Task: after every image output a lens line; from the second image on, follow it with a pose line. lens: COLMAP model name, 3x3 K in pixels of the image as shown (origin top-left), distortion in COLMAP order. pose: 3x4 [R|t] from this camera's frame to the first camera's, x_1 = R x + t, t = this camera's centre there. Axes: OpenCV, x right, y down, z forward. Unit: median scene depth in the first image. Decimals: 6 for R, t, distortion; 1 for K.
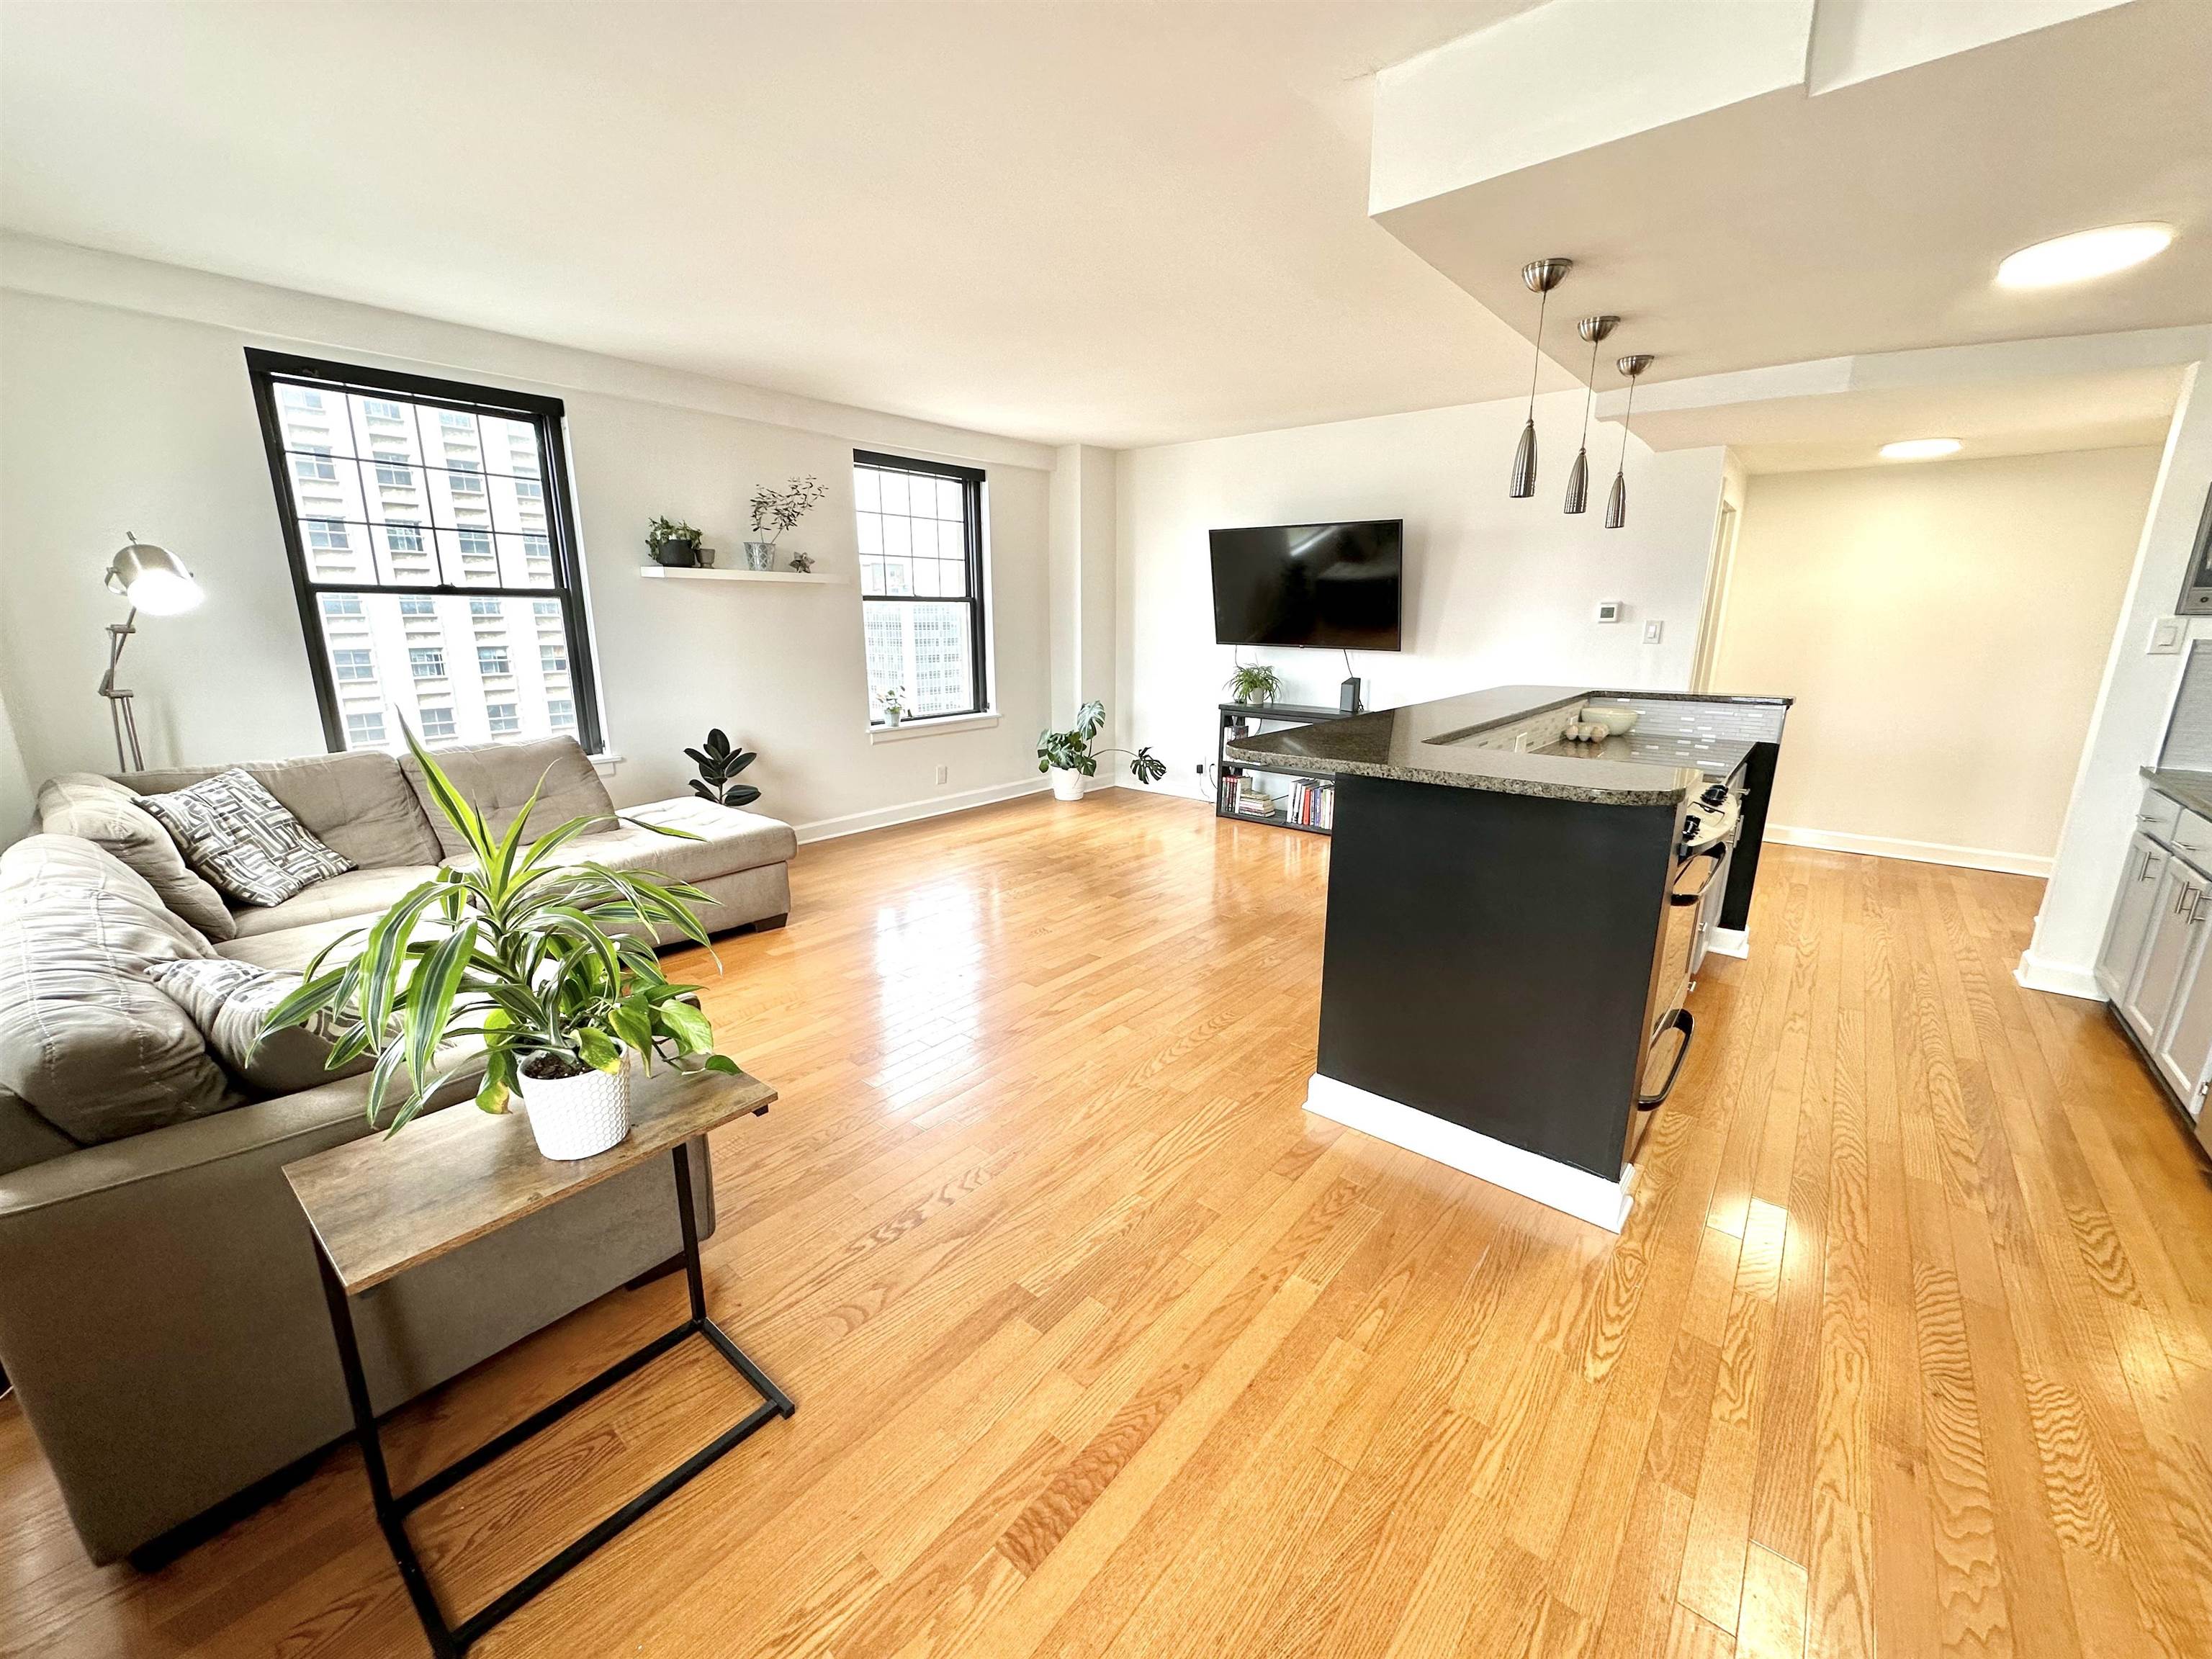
lens RADIAL K [[880.1, 0, 1106.0], [0, 880.1, 829.5], [0, 0, 1]] dist [-0.001181, 0.000215]
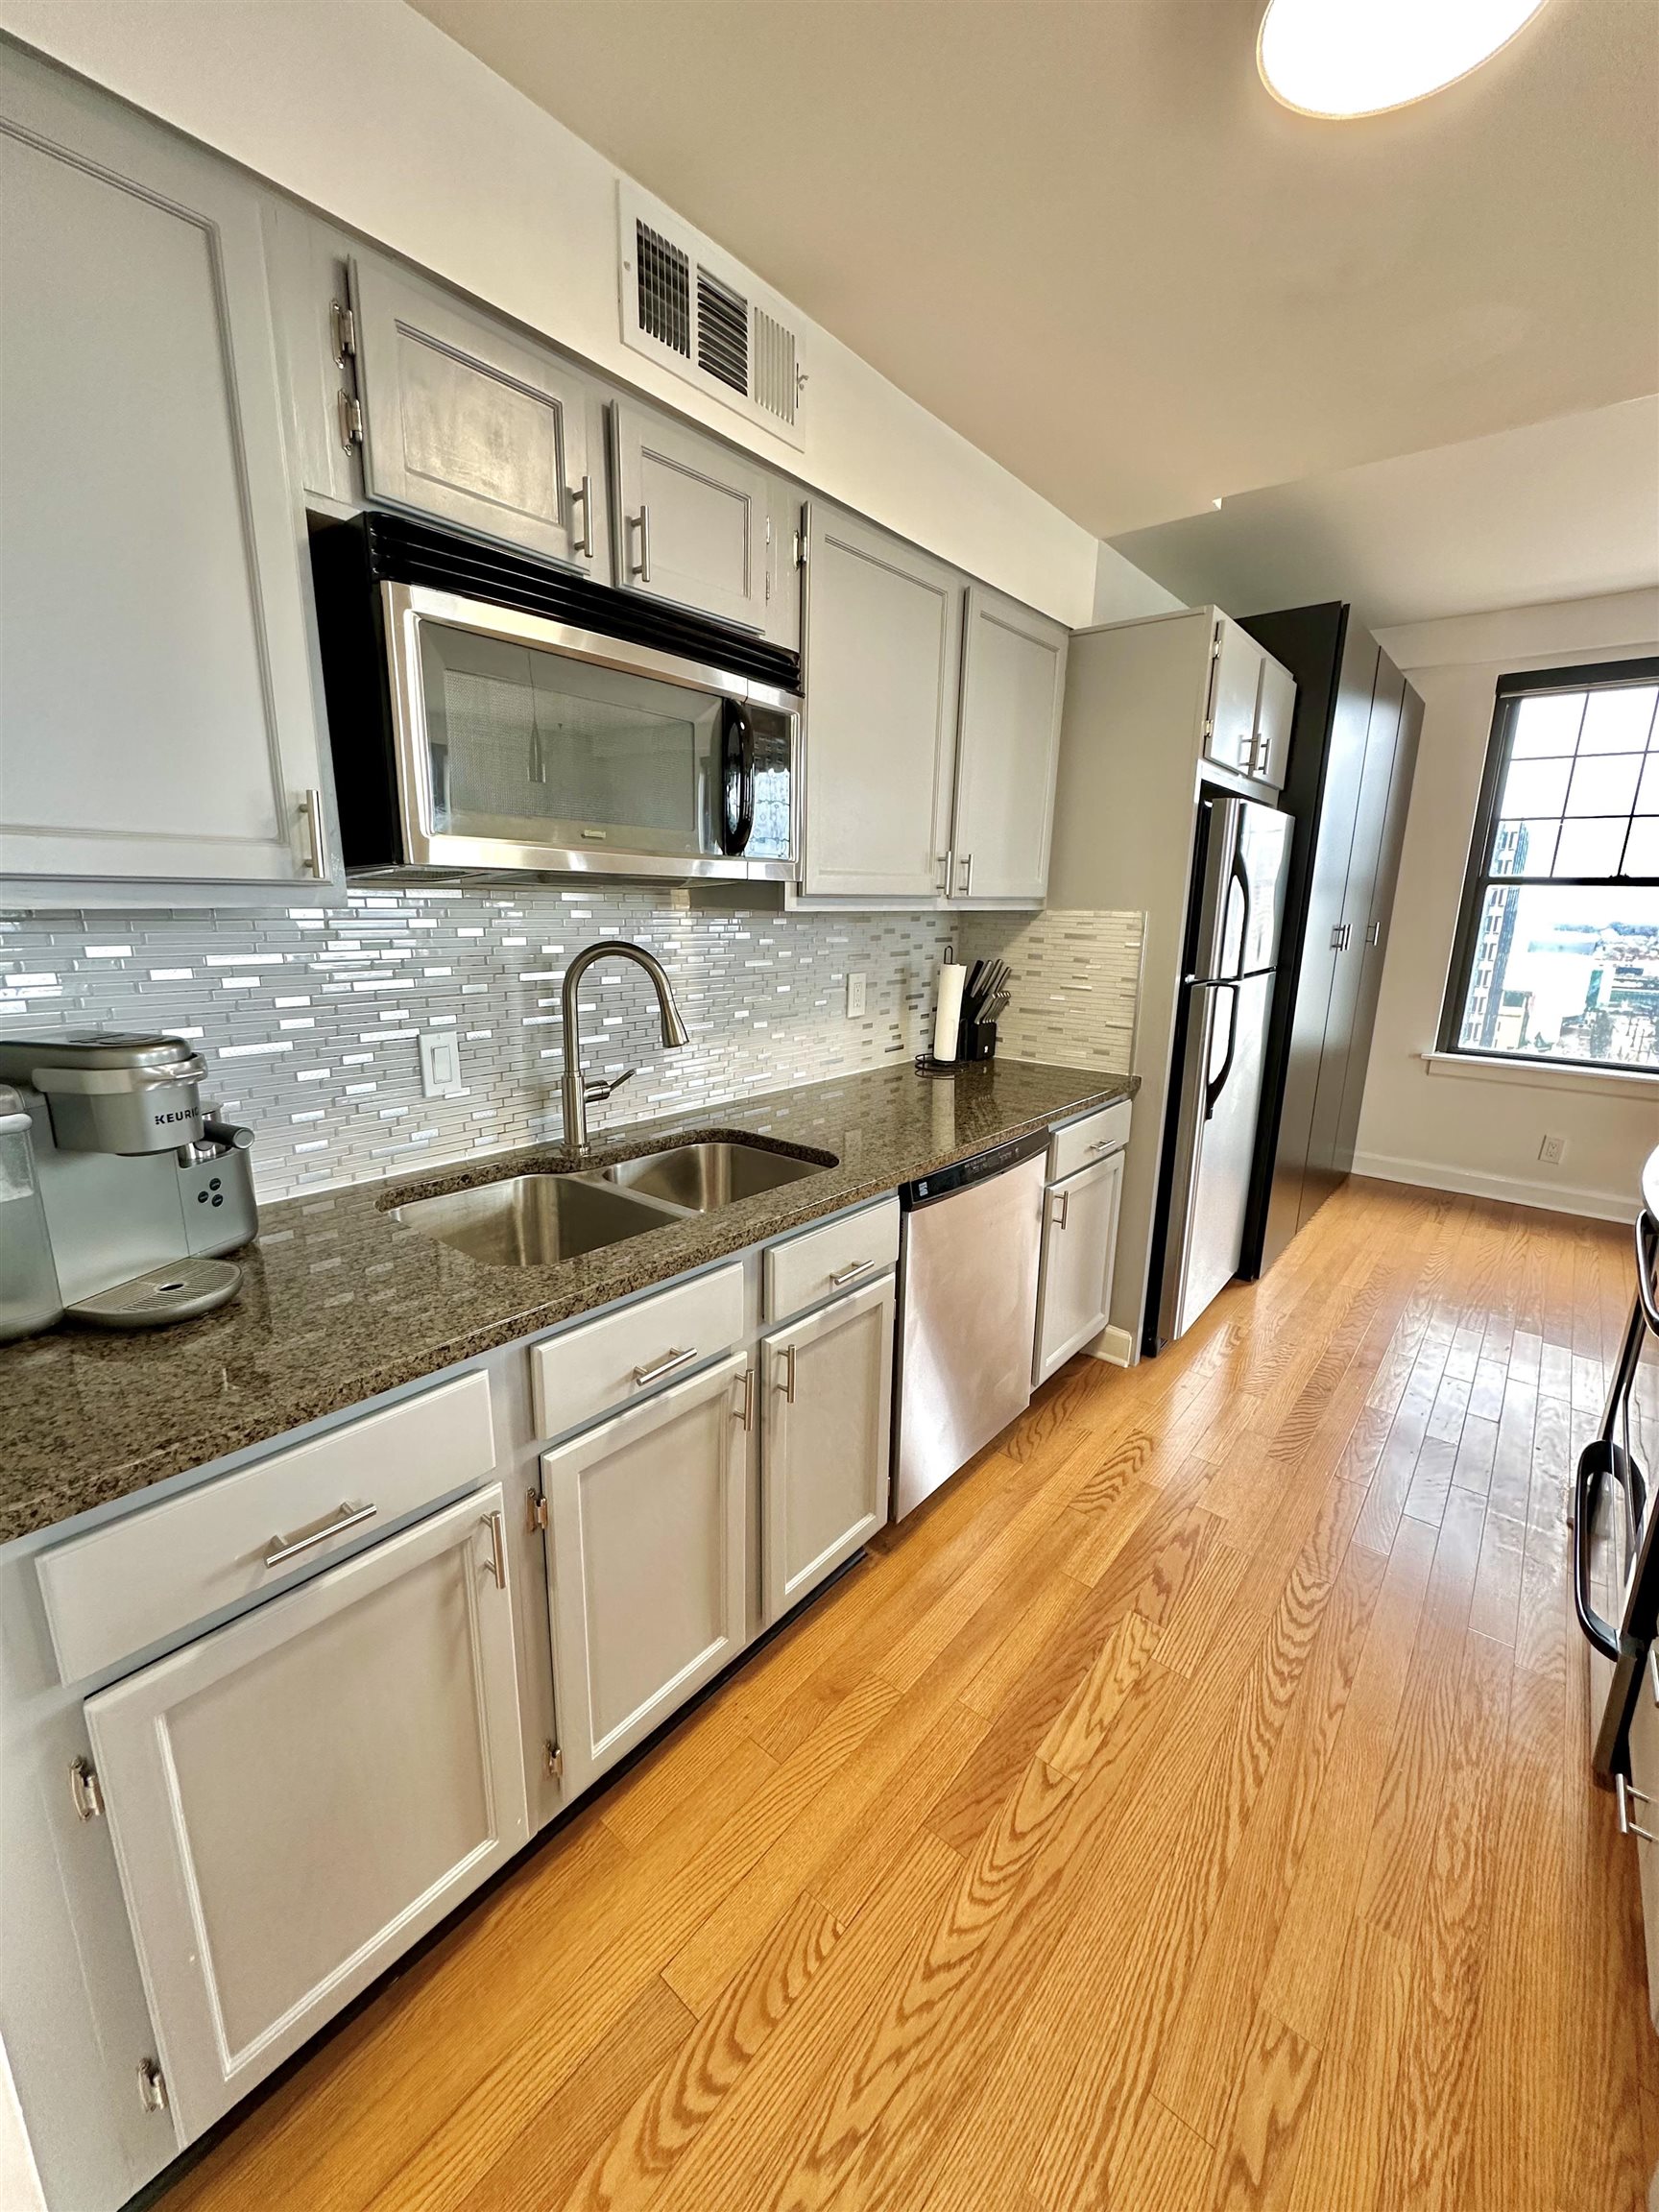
lens RADIAL K [[880.1, 0, 829.5], [0, 880.1, 1106.0], [0, 0, 1]] dist [-0.001181, 0.000215]
pose [[-0.999718, -0.023331, -0.004409, 0.931814], [-0.022776, 0.889830, 0.455723, -0.247359], [-0.006709, 0.455695, -0.890111, 1.089828]]
